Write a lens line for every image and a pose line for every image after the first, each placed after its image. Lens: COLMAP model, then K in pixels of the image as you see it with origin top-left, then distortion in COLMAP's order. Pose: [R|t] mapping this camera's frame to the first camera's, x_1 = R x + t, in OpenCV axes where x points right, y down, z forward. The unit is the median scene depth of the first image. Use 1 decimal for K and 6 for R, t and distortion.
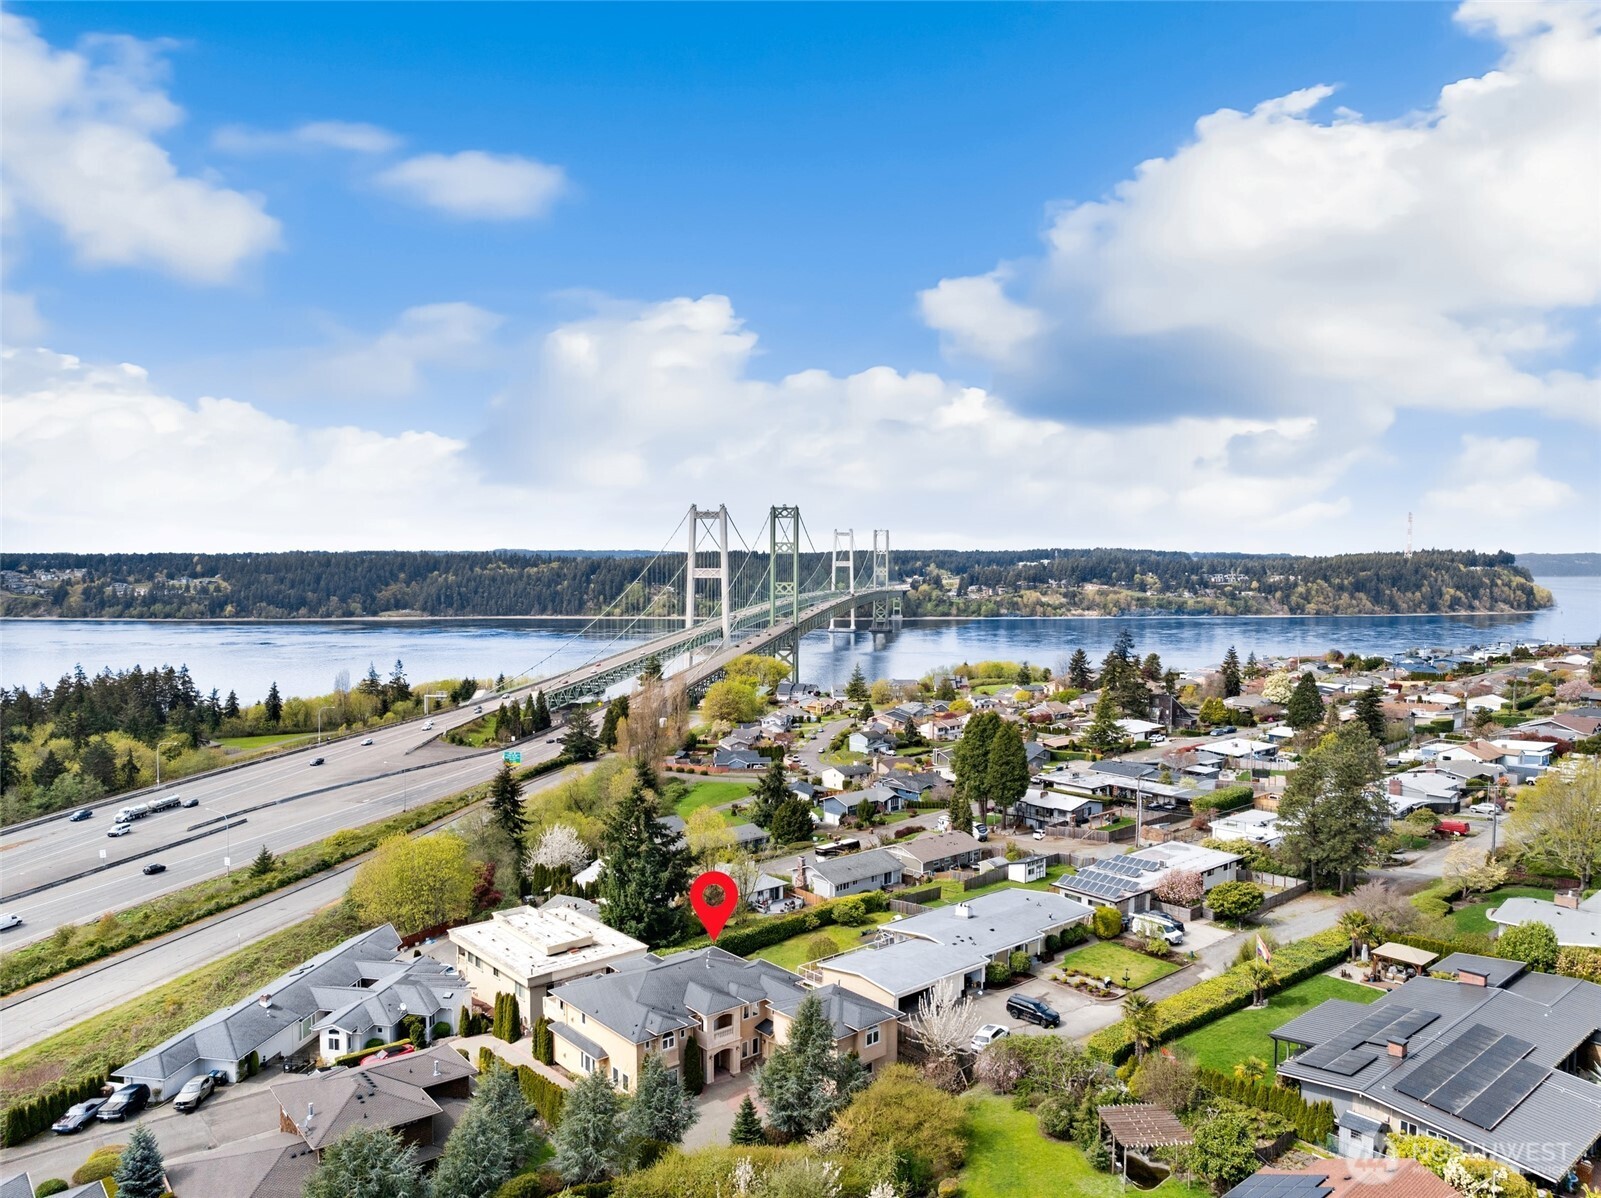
lens RADIAL K [[1131.3, 0, 800.5], [0, 1131.3, 599.0], [0, 0, 1]] dist [-0.003839, -0.086306]
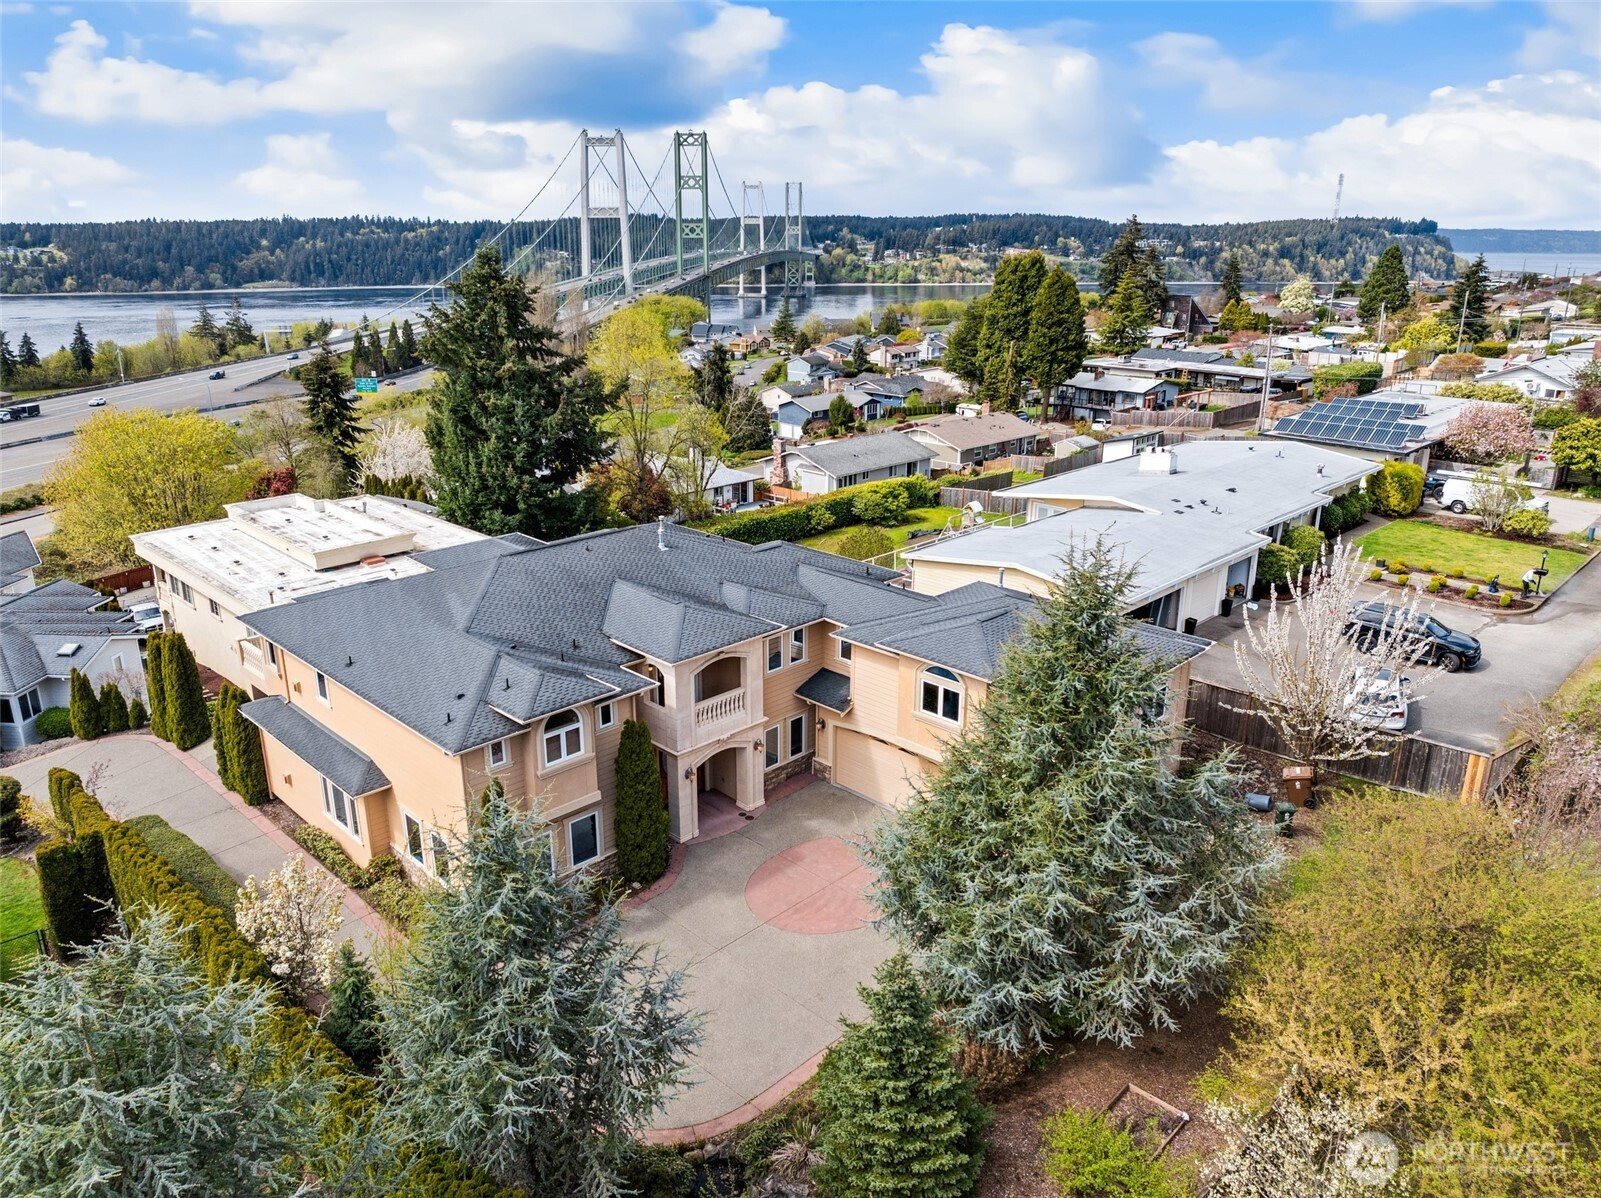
lens RADIAL K [[1136.9, 0, 800.5], [0, 1136.9, 599.0], [0, 0, 1]] dist [-0.029724, 0.004363]
pose [[0.996609, -0.026470, 0.077914, -0.016622], [0.004102, 0.961652, 0.274241, 0.059897], [-0.082185, -0.272992, 0.958499, 0.156966]]
